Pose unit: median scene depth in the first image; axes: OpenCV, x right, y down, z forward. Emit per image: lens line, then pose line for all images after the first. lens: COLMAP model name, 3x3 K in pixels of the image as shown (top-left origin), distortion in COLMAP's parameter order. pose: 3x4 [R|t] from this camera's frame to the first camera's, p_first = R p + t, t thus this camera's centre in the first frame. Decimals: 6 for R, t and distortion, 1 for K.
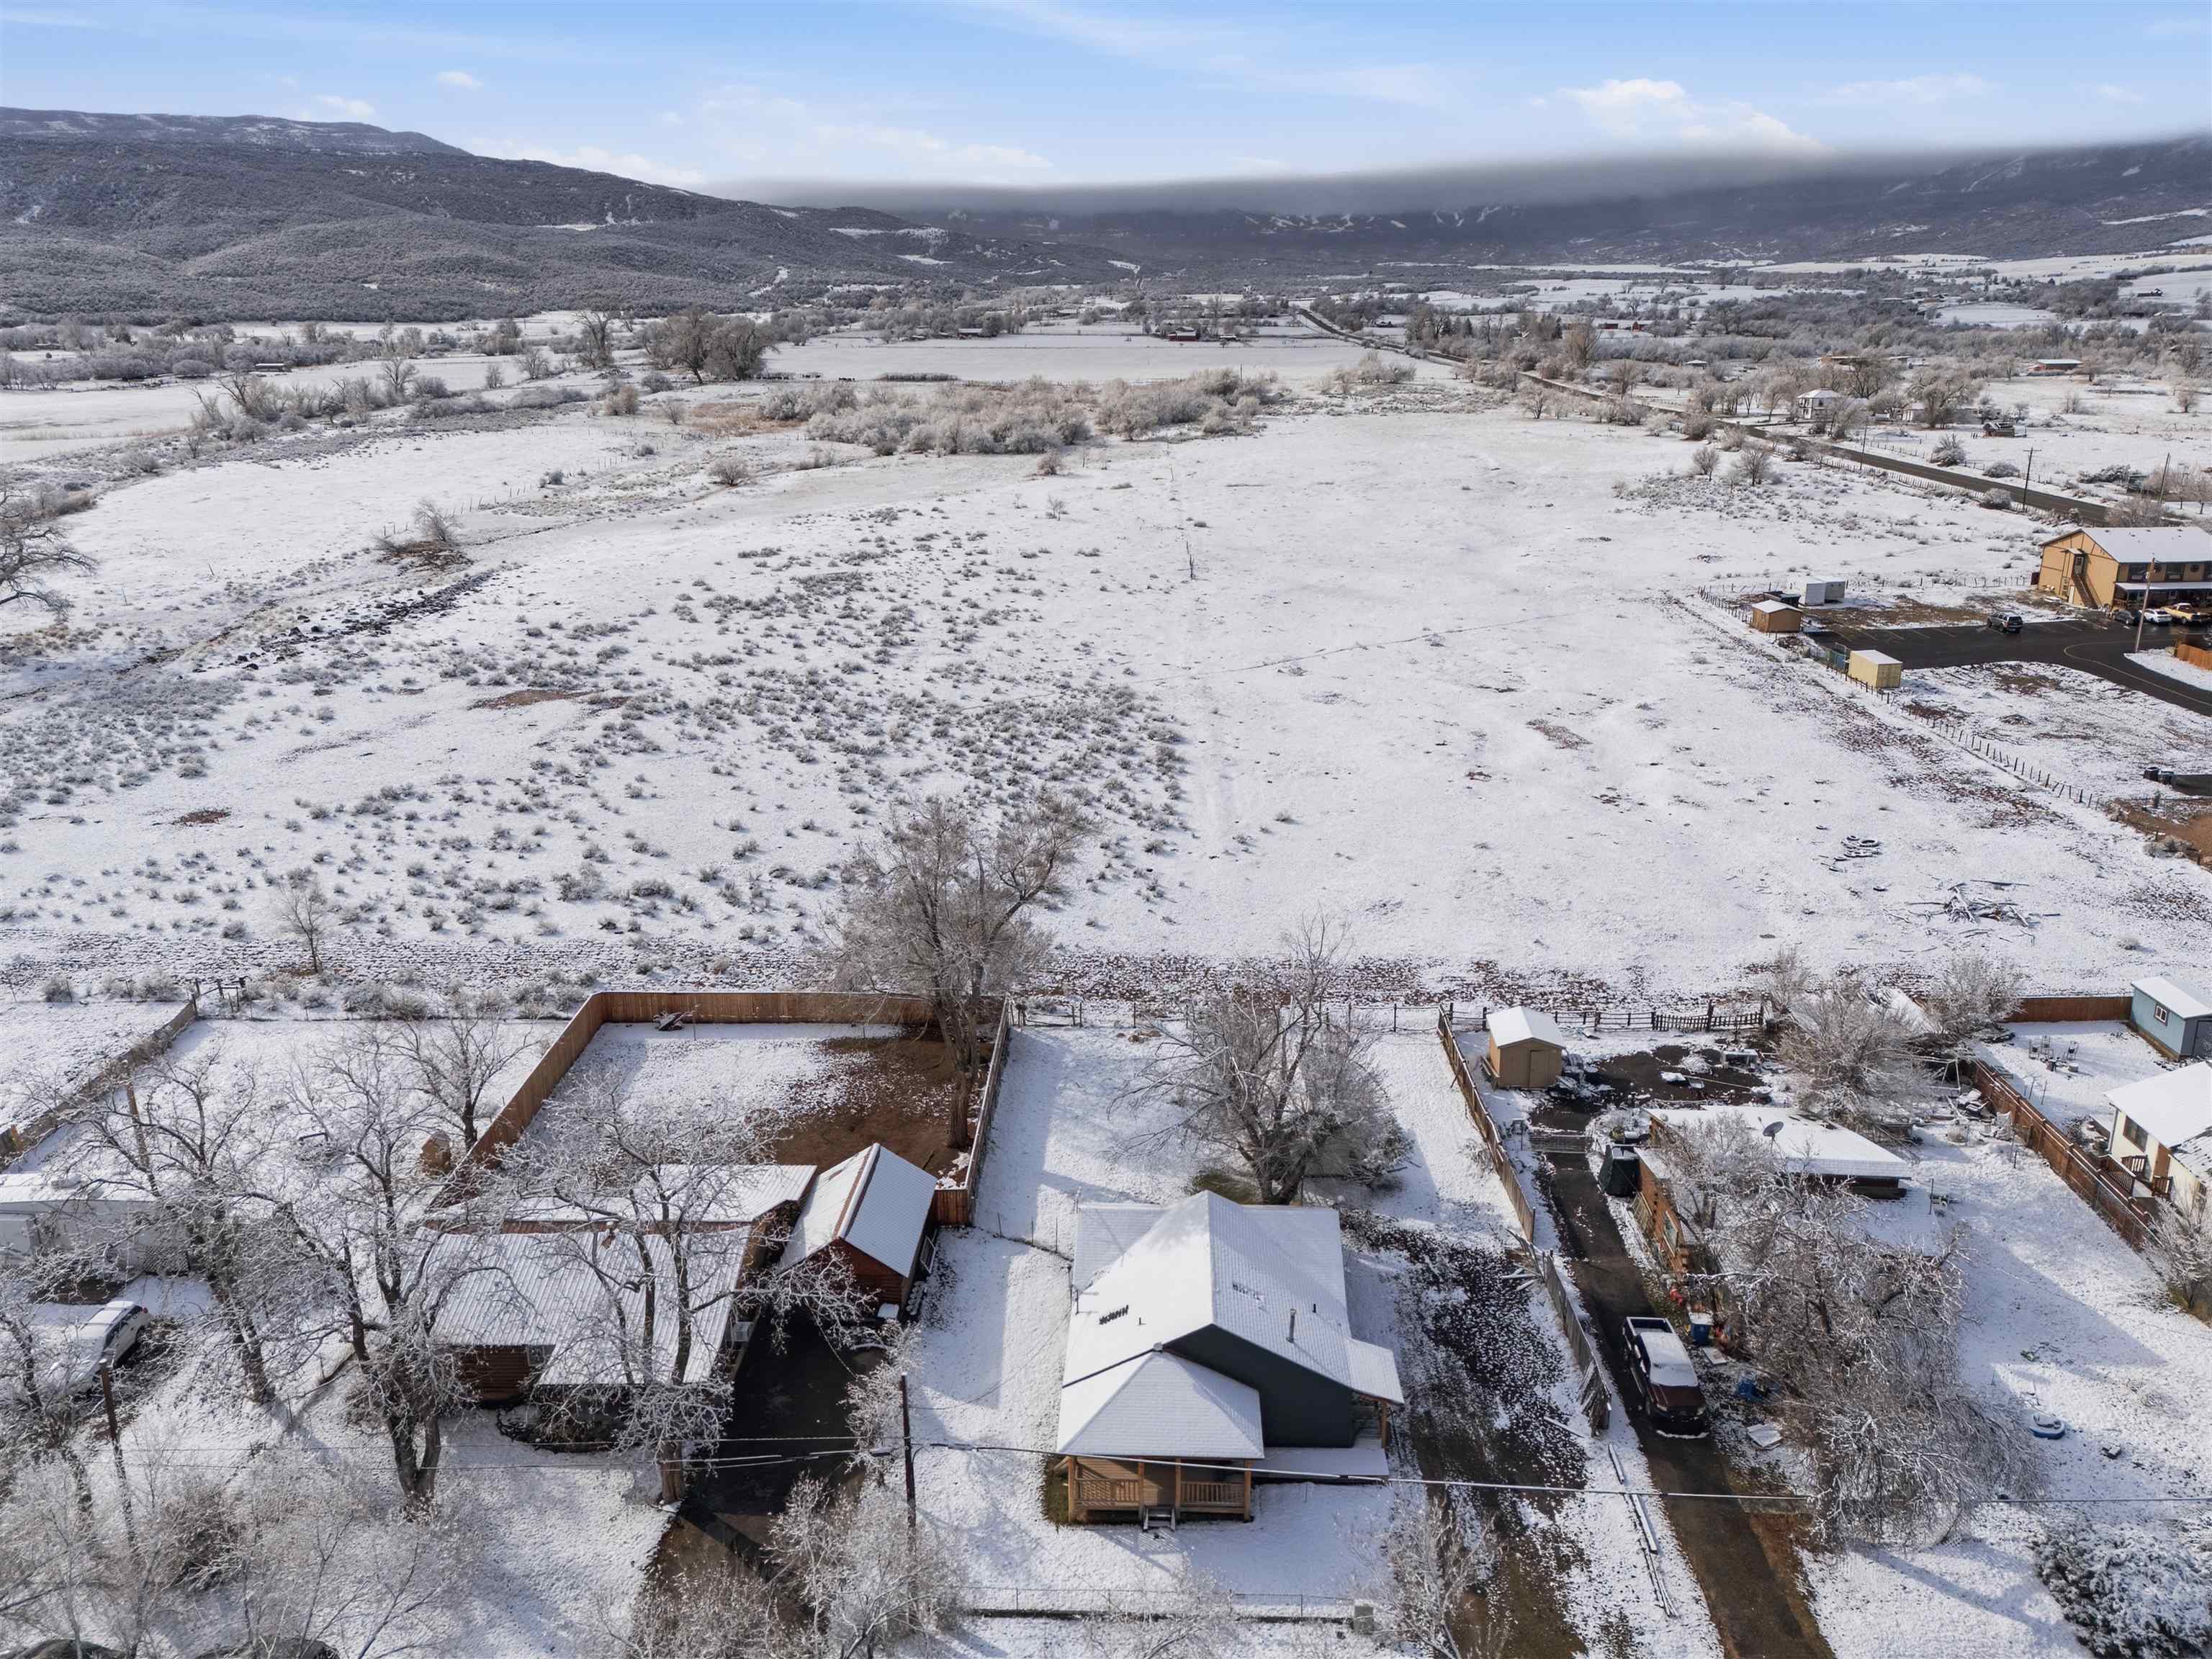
lens RADIAL K [[1606.2, 0, 1106.0], [0, 1606.2, 829.5], [0, 0, 1]] dist [0.046404, -0.001131]
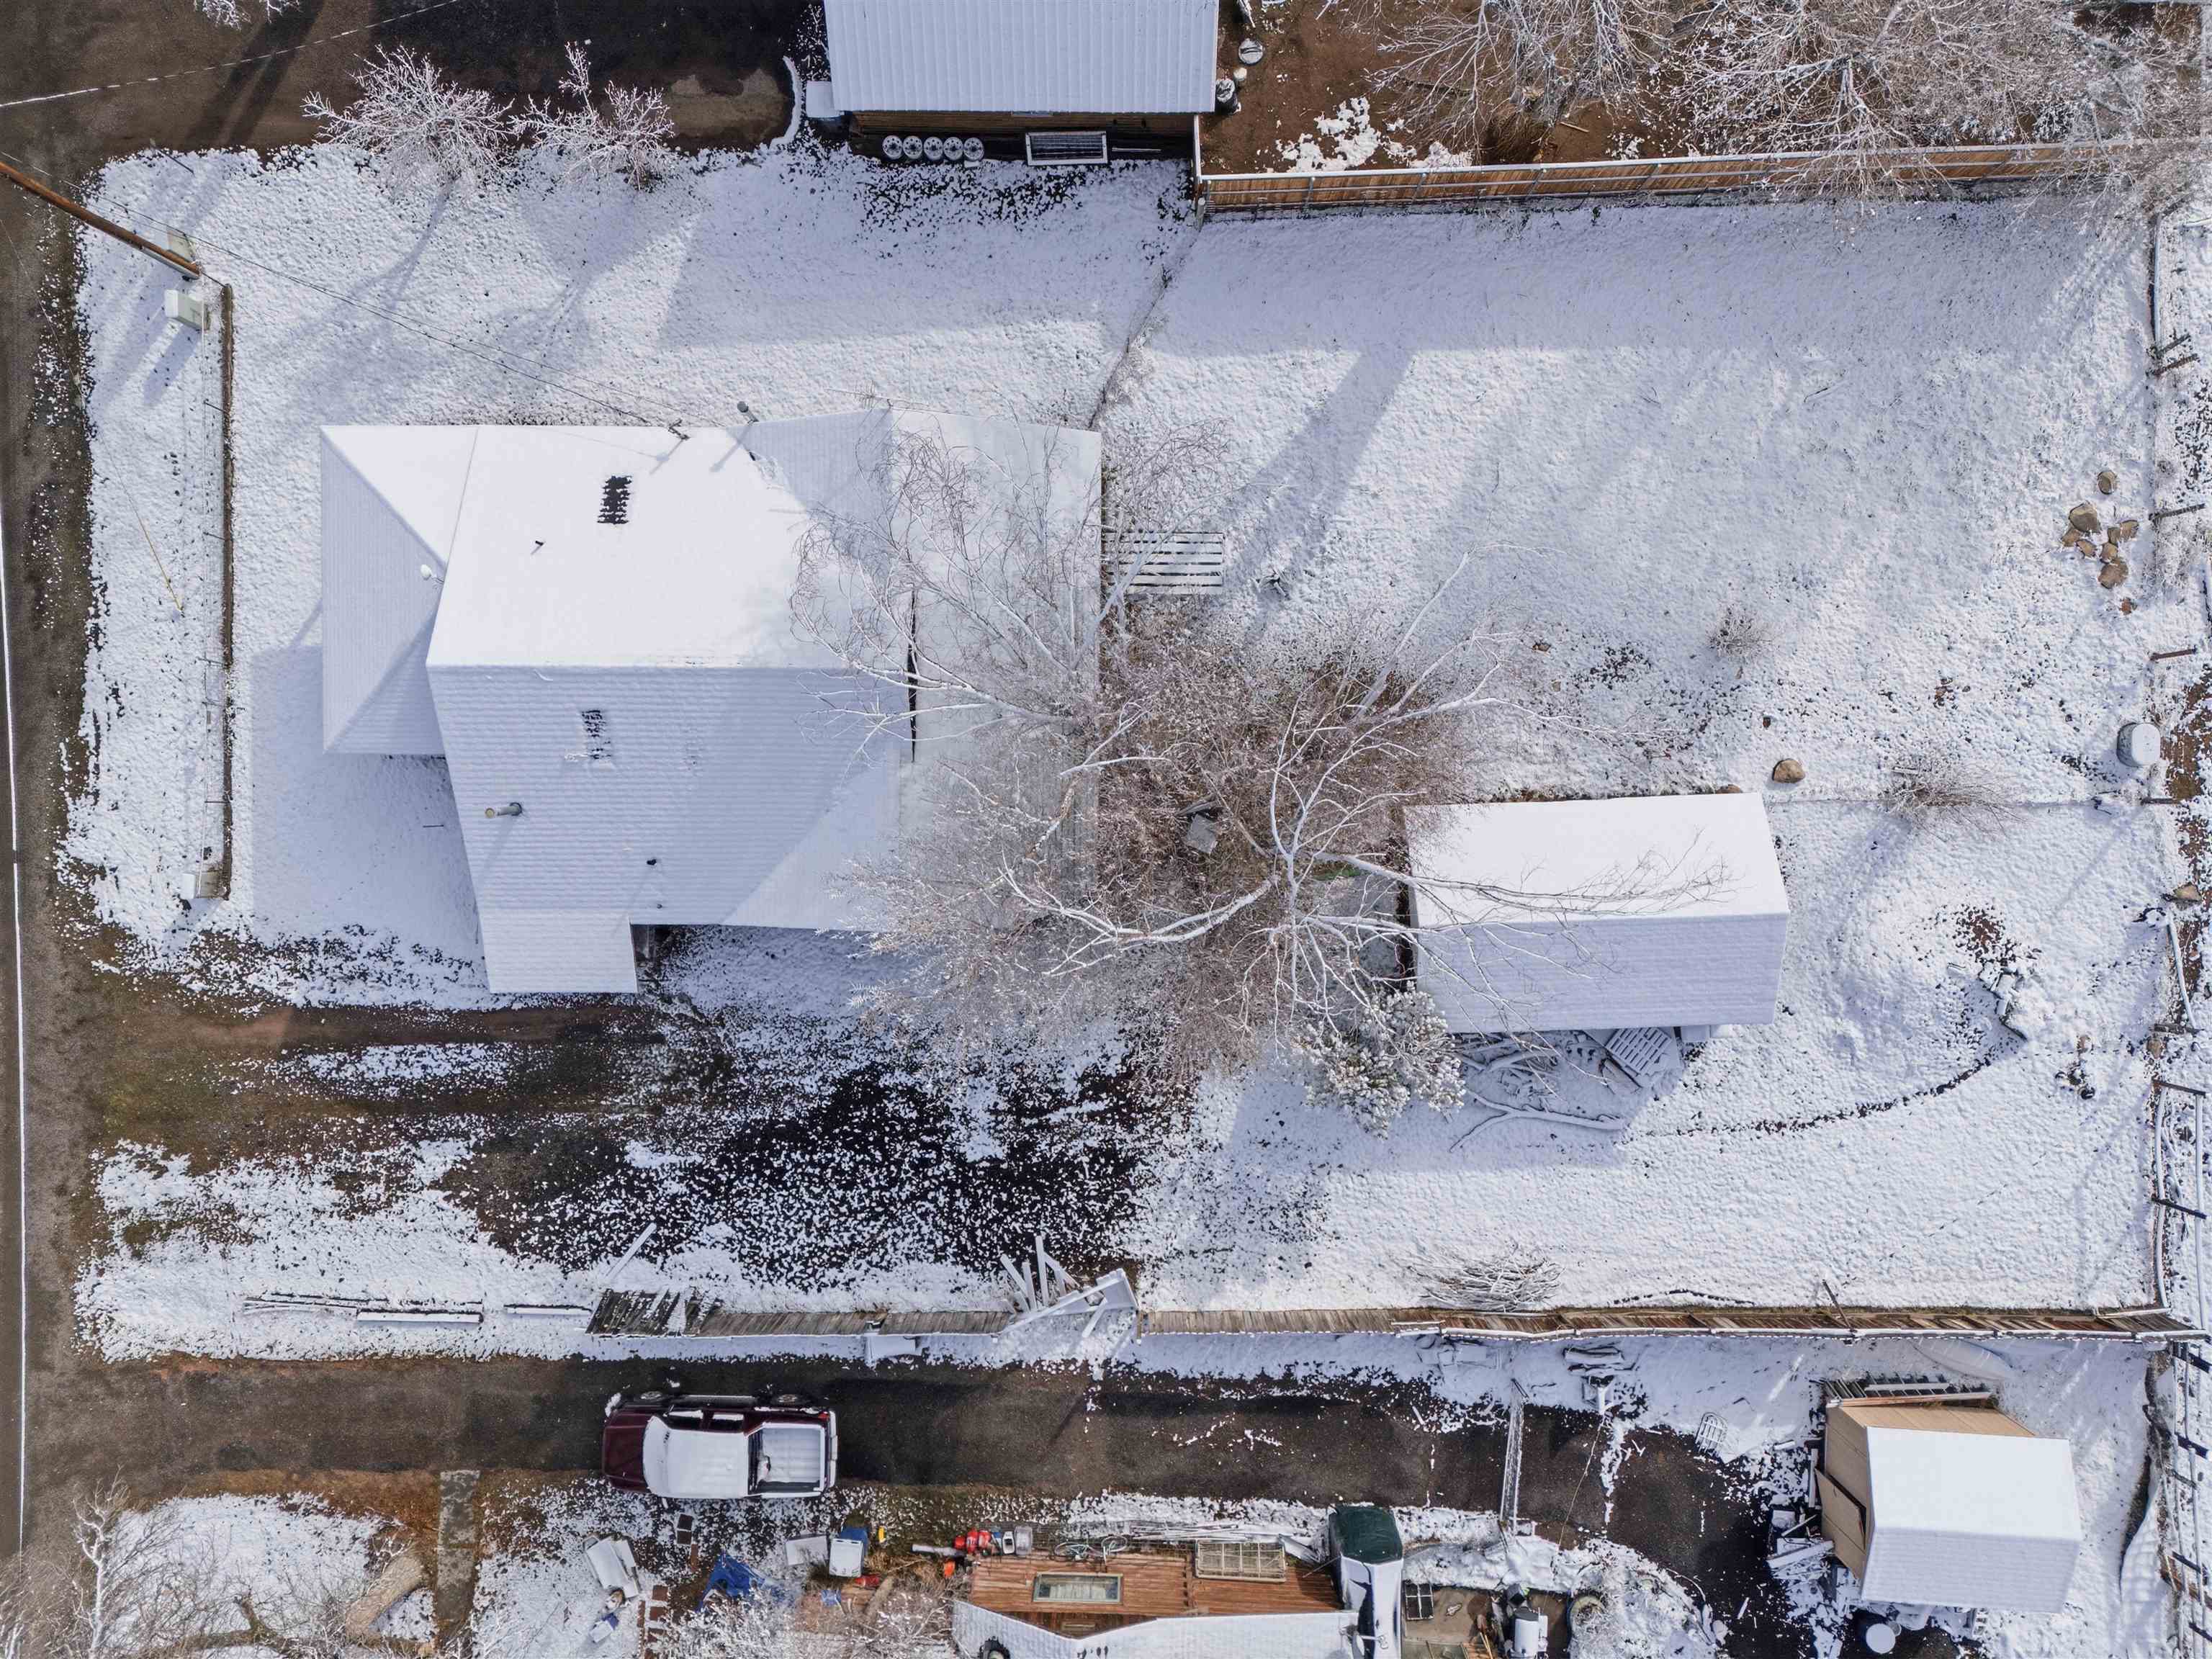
lens RADIAL K [[1606.2, 0, 1106.0], [0, 1606.2, 829.5], [0, 0, 1]] dist [0.046404, -0.001131]
pose [[0.039810, 0.999055, 0.017469, 0.115562], [-0.267058, -0.006208, 0.963660, -0.279785], [0.962858, -0.043029, 0.266559, 1.010829]]
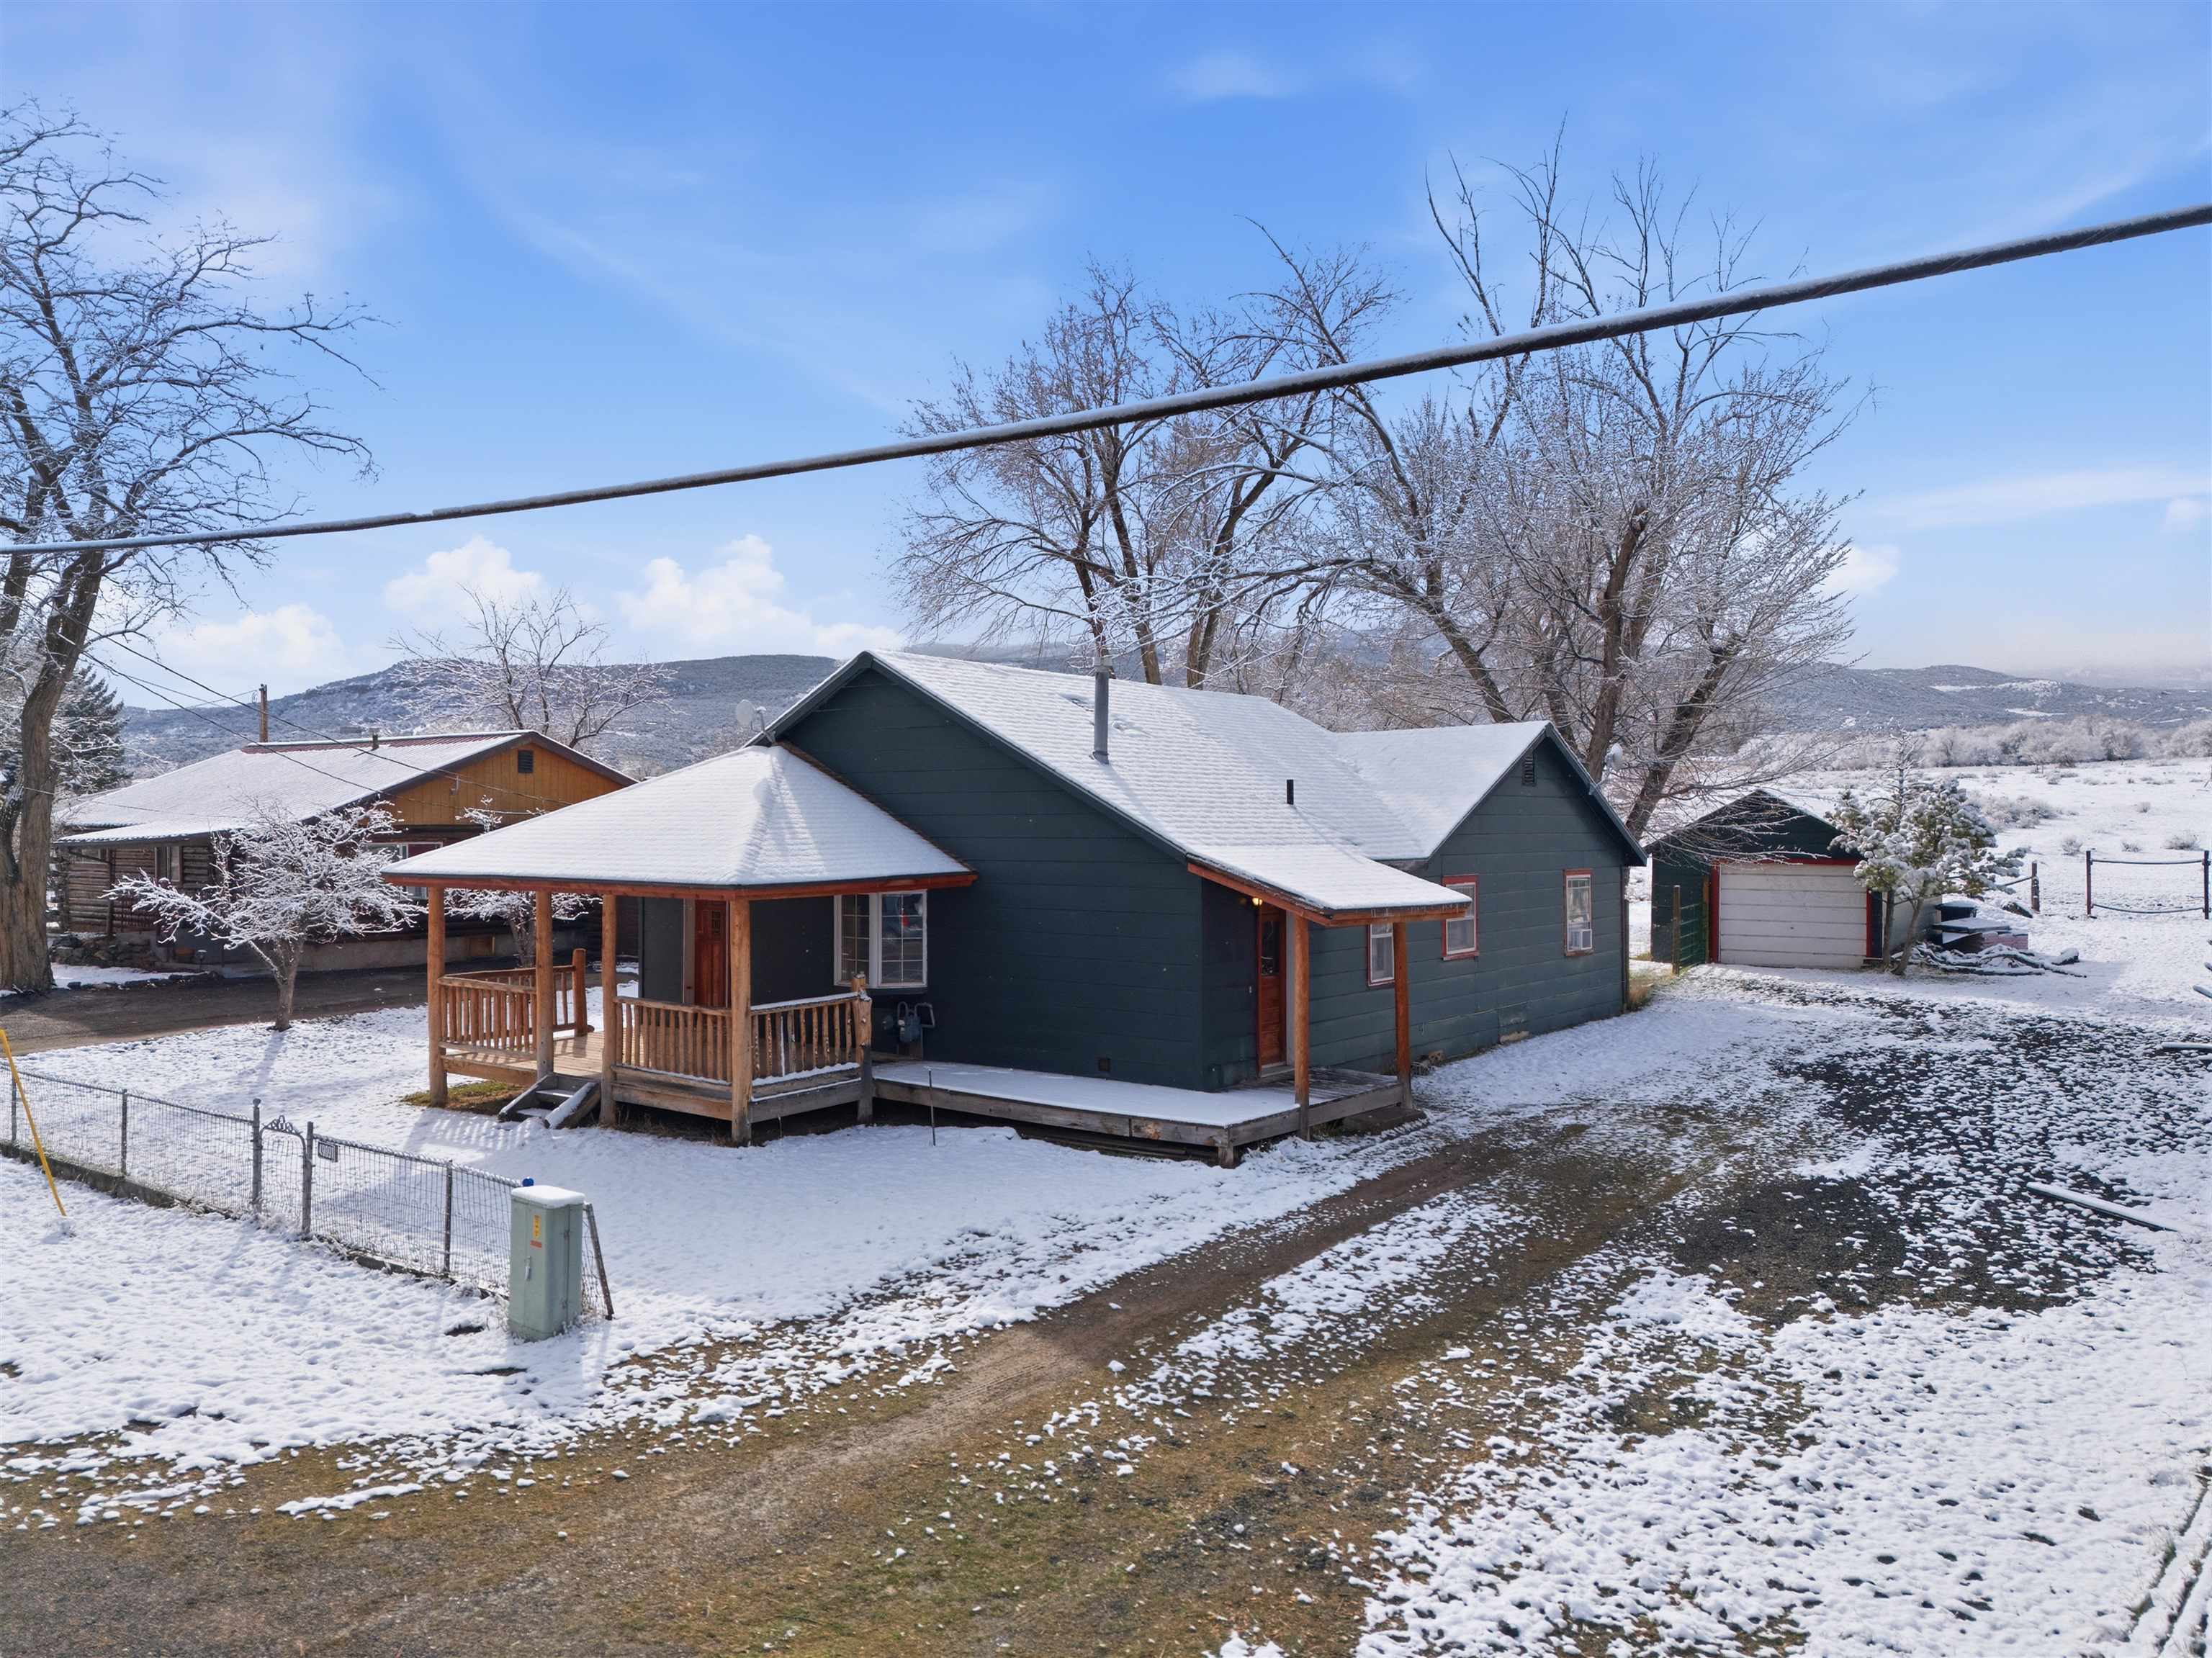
lens RADIAL K [[1606.0, 0, 1106.0], [0, 1606.0, 829.0], [0, 0, 1]] dist [0.046404, -0.001131]
pose [[0.814266, 0.023343, -0.580022, 0.299464], [-0.177795, 0.961199, -0.210916, 0.388964], [0.552593, 0.274867, 0.786822, 0.713879]]
